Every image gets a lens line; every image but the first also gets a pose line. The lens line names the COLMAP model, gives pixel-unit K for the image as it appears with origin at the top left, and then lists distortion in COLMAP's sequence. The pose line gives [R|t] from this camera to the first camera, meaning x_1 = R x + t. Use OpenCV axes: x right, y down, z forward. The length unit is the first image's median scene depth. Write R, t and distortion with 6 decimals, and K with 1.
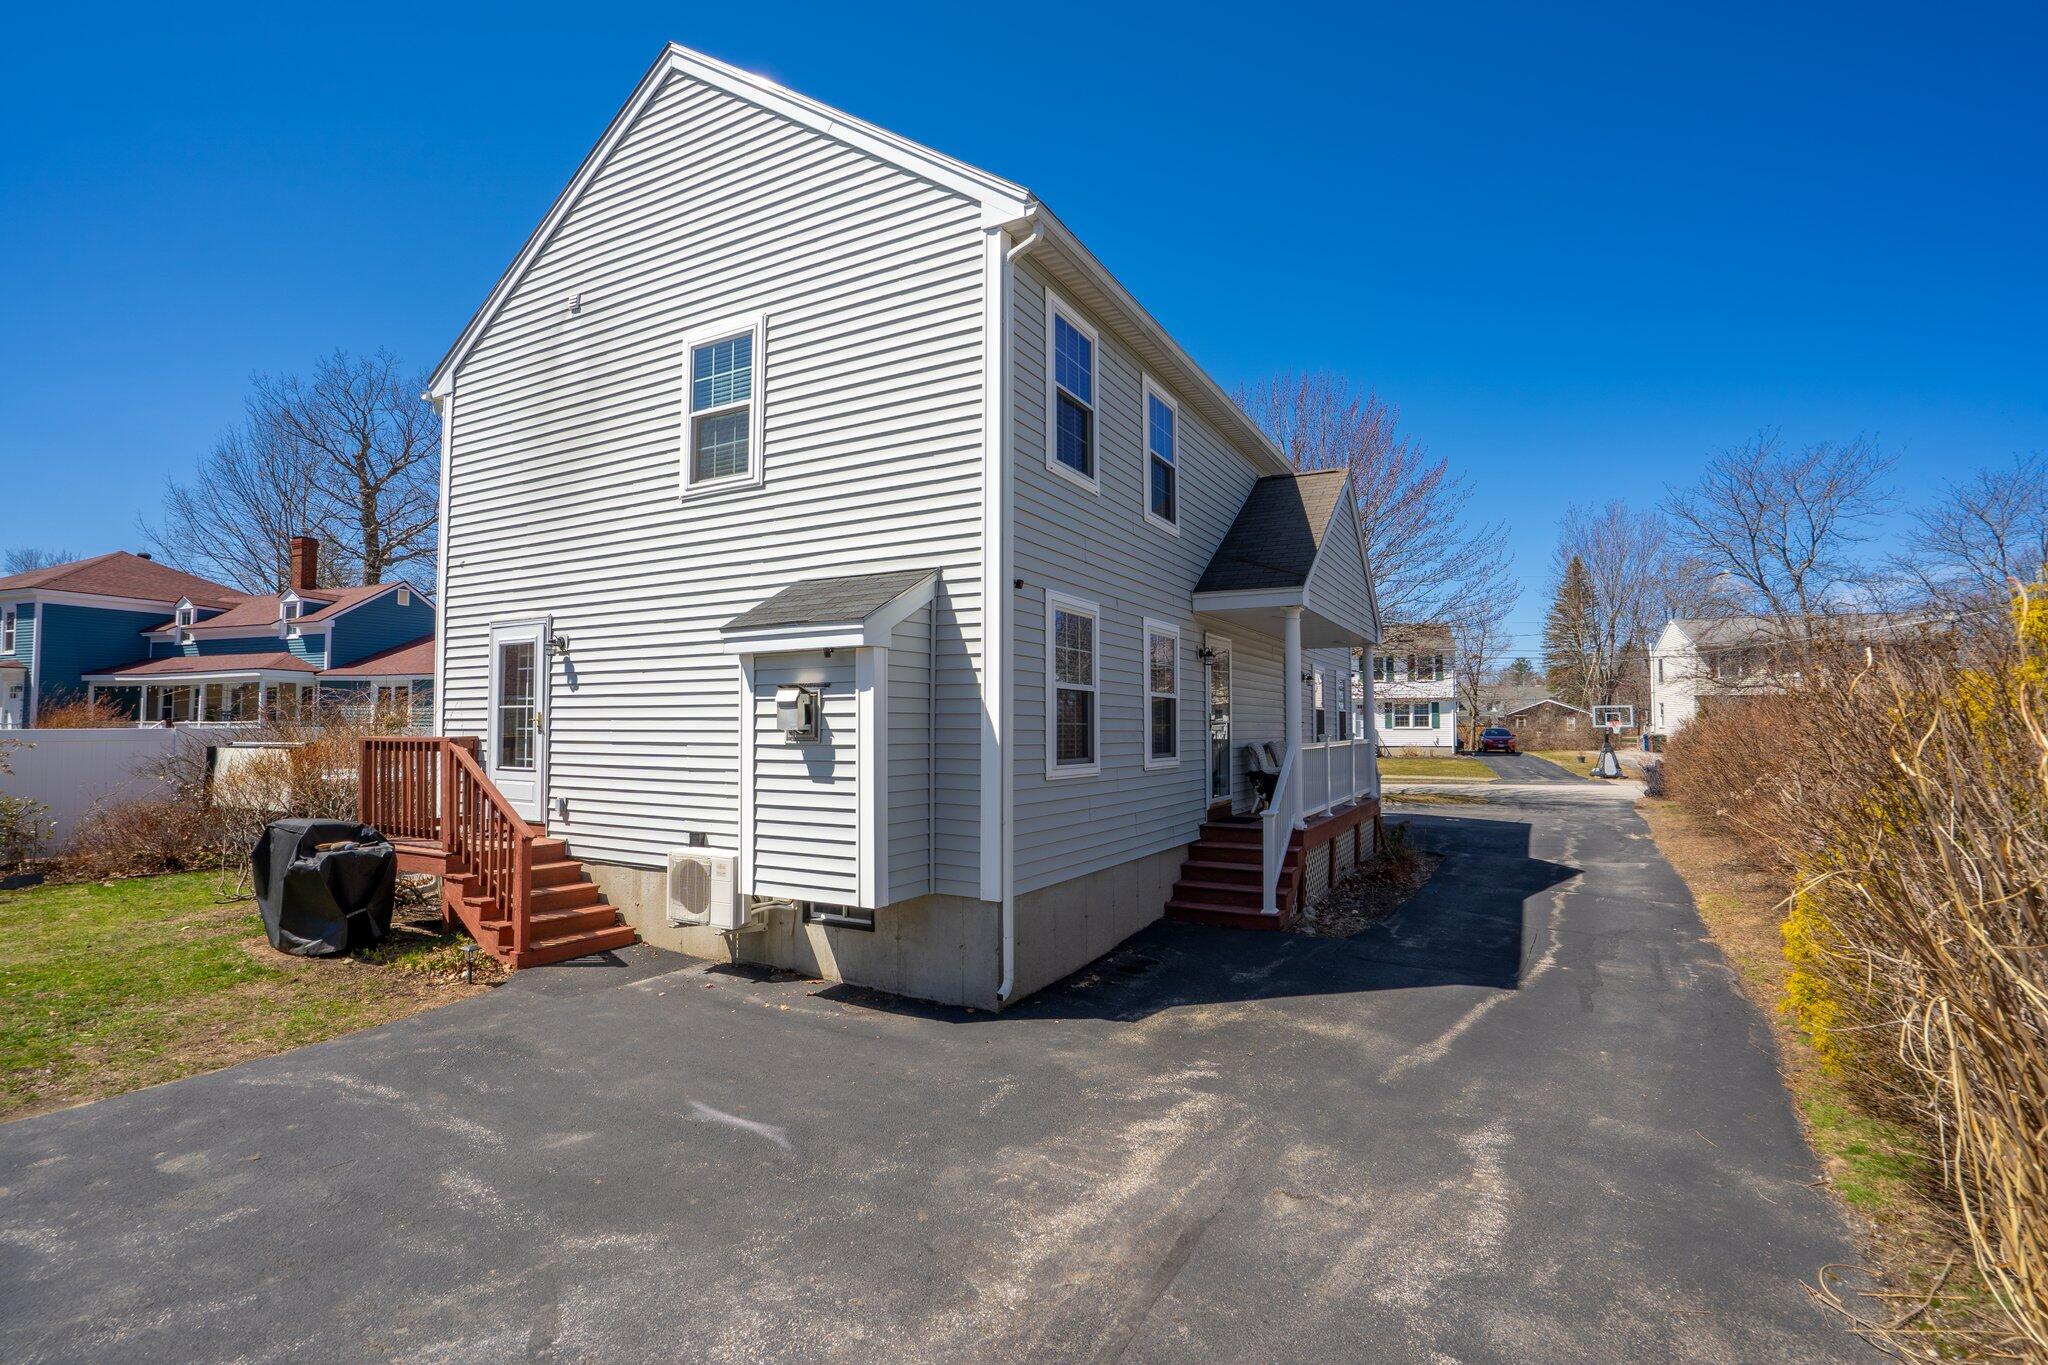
lens RADIAL K [[955.6, 0, 1033.7], [0, 955.6, 695.6], [0, 0, 1]] dist [-0.060822, 0.025863]
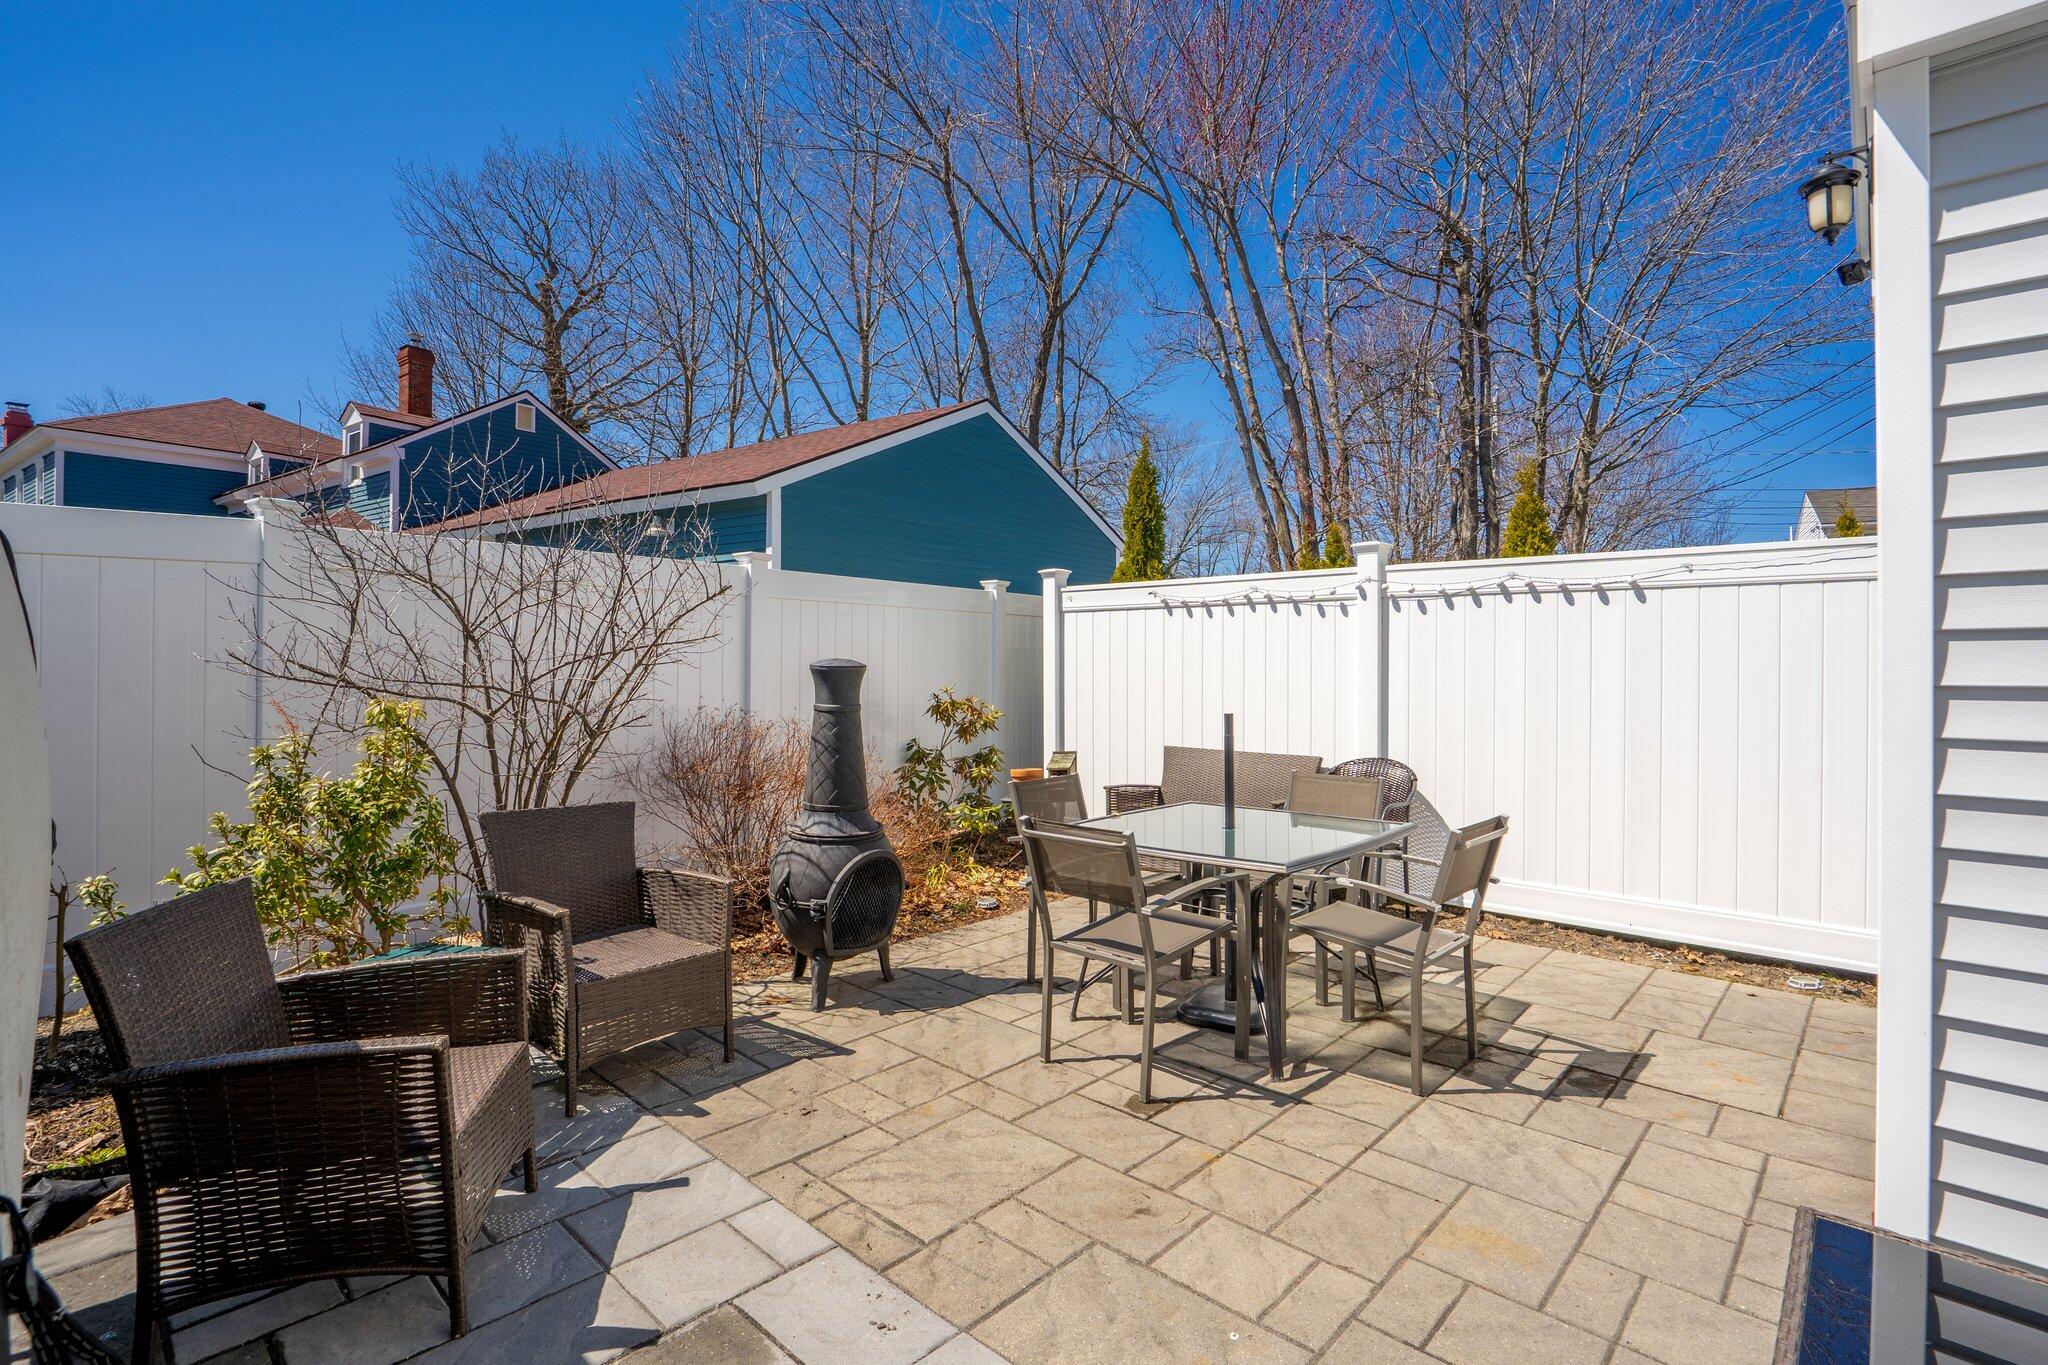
lens RADIAL K [[955.6, 0, 1033.7], [0, 955.6, 695.6], [0, 0, 1]] dist [-0.060822, 0.025863]
pose [[0.966585, 0.012245, -0.256053, -0.656803], [0.005176, 0.997723, 0.067251, 0.115175], [0.256293, -0.066329, 0.964321, 1.597047]]
